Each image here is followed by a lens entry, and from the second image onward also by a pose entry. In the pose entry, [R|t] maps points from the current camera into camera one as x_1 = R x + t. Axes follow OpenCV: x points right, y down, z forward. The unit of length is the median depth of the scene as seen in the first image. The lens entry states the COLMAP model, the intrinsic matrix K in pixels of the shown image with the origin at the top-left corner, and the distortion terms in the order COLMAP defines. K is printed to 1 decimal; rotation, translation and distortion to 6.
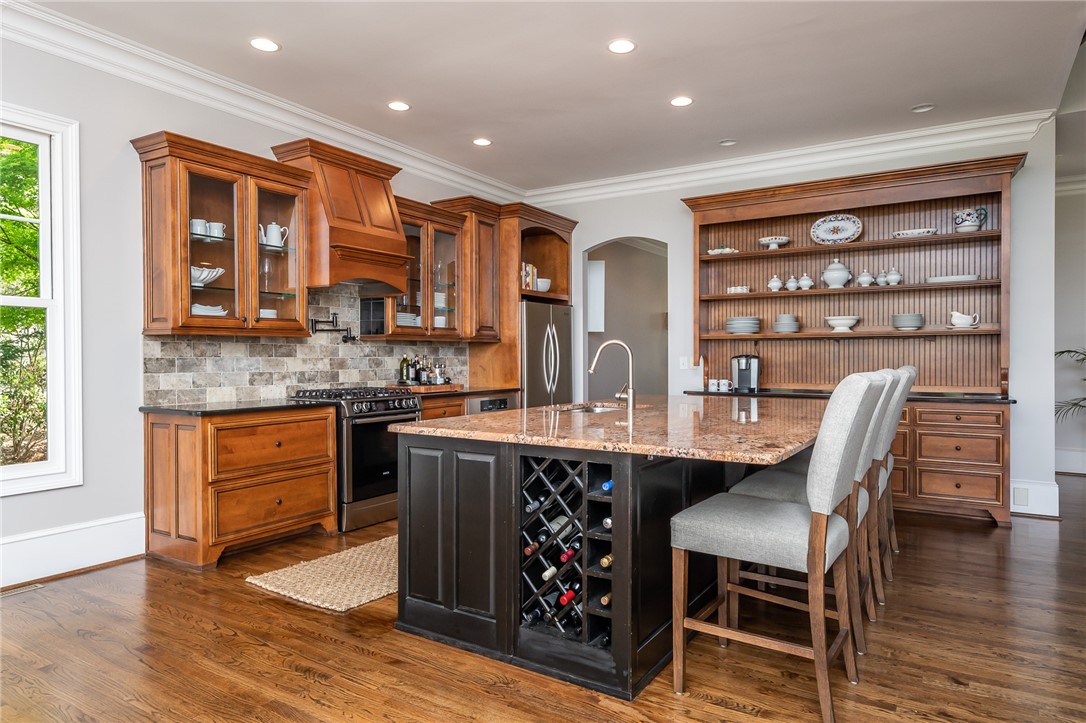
lens RADIAL K [[653.4, 0, 543.0], [0, 653.4, 361.5], [0, 0, 1]] dist [0.011374, -0.000530]
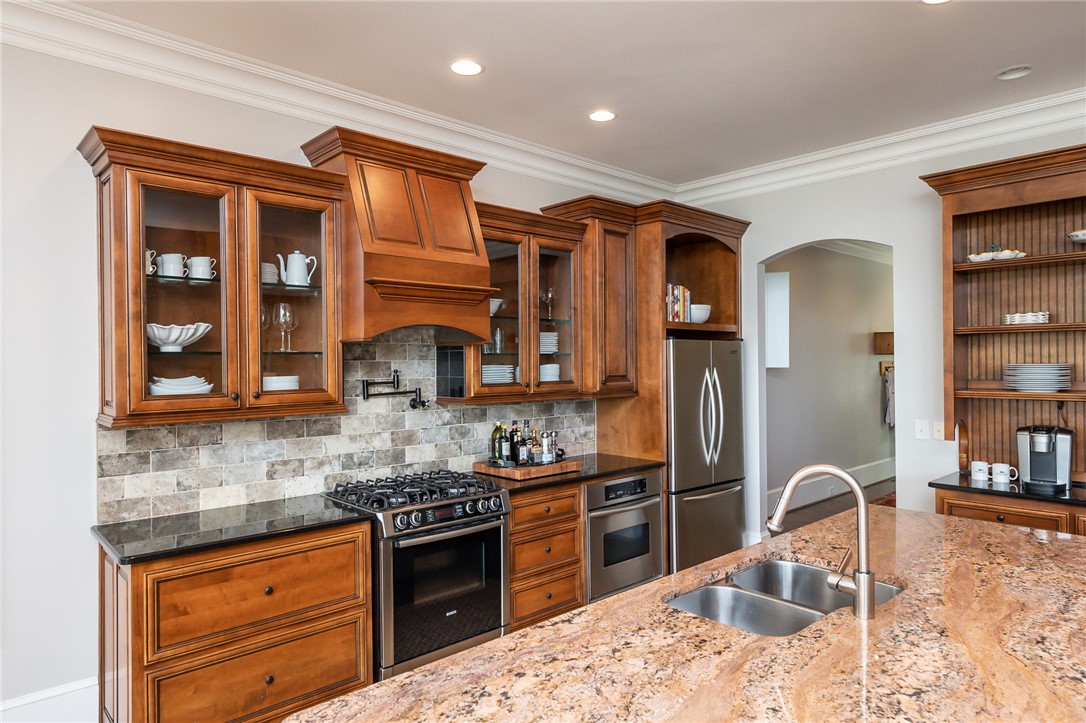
lens RADIAL K [[653.4, 0, 543.0], [0, 653.4, 361.5], [0, 0, 1]] dist [0.011374, -0.000530]
pose [[0.966465, -0.006362, -0.256721, 0.022576], [0.003766, 0.999937, -0.010604, -0.070925], [0.256772, 0.009281, 0.966427, 0.325038]]
